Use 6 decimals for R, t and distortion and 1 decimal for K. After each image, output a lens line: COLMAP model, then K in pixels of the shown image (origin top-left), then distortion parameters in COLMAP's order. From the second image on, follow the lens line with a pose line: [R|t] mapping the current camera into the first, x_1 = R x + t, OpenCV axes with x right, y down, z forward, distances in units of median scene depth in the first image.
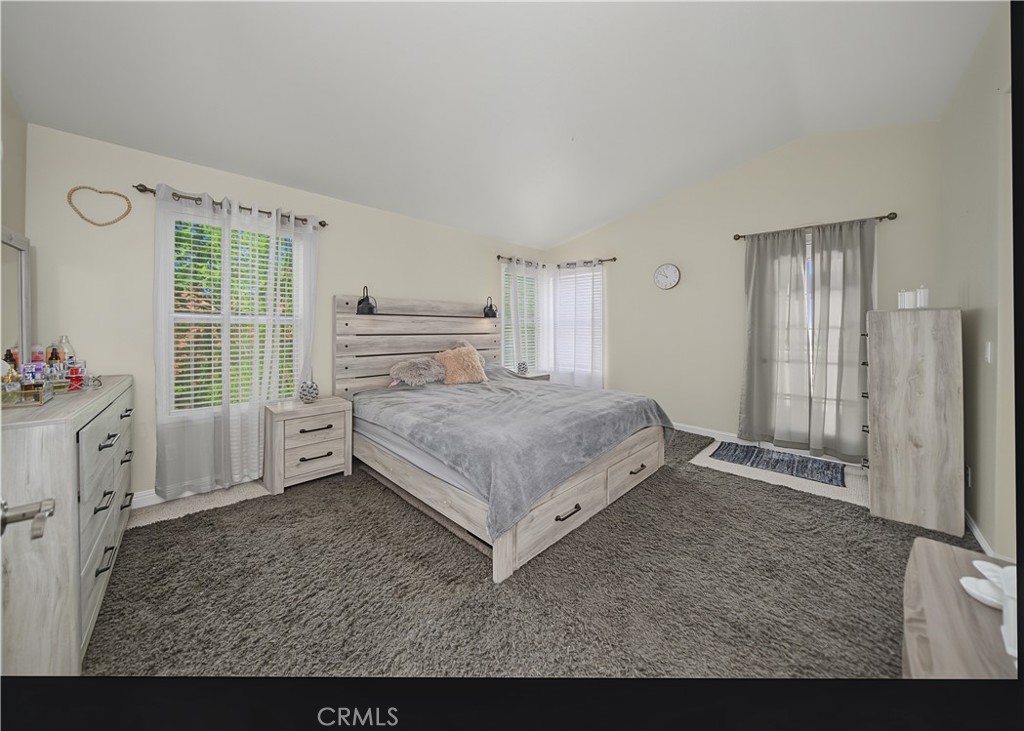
lens RADIAL K [[351.5, 0, 505.1], [0, 351.5, 332.5], [0, 0, 1]] dist [-0.020683, 0.000212]
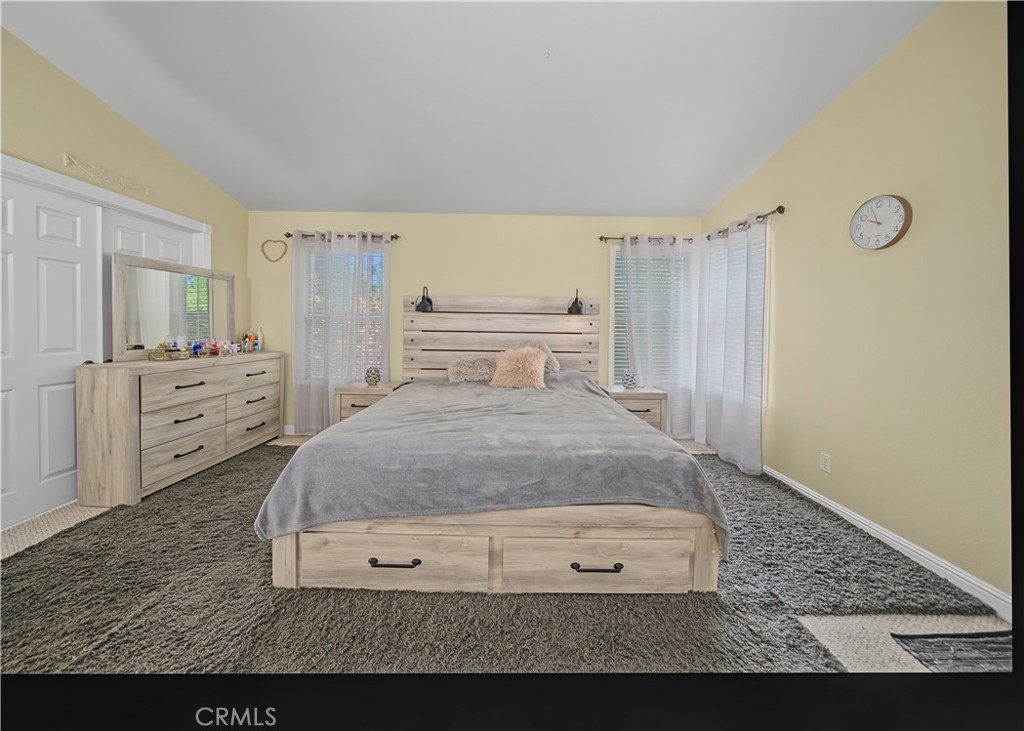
lens RADIAL K [[351.5, 0, 505.1], [0, 351.5, 332.5], [0, 0, 1]] dist [-0.020683, 0.000212]
pose [[0.707970, 0.019057, -0.705986, 0.520230], [-0.023173, 0.999724, 0.003748, 0.002056], [0.705863, 0.013706, 0.708216, 0.367277]]
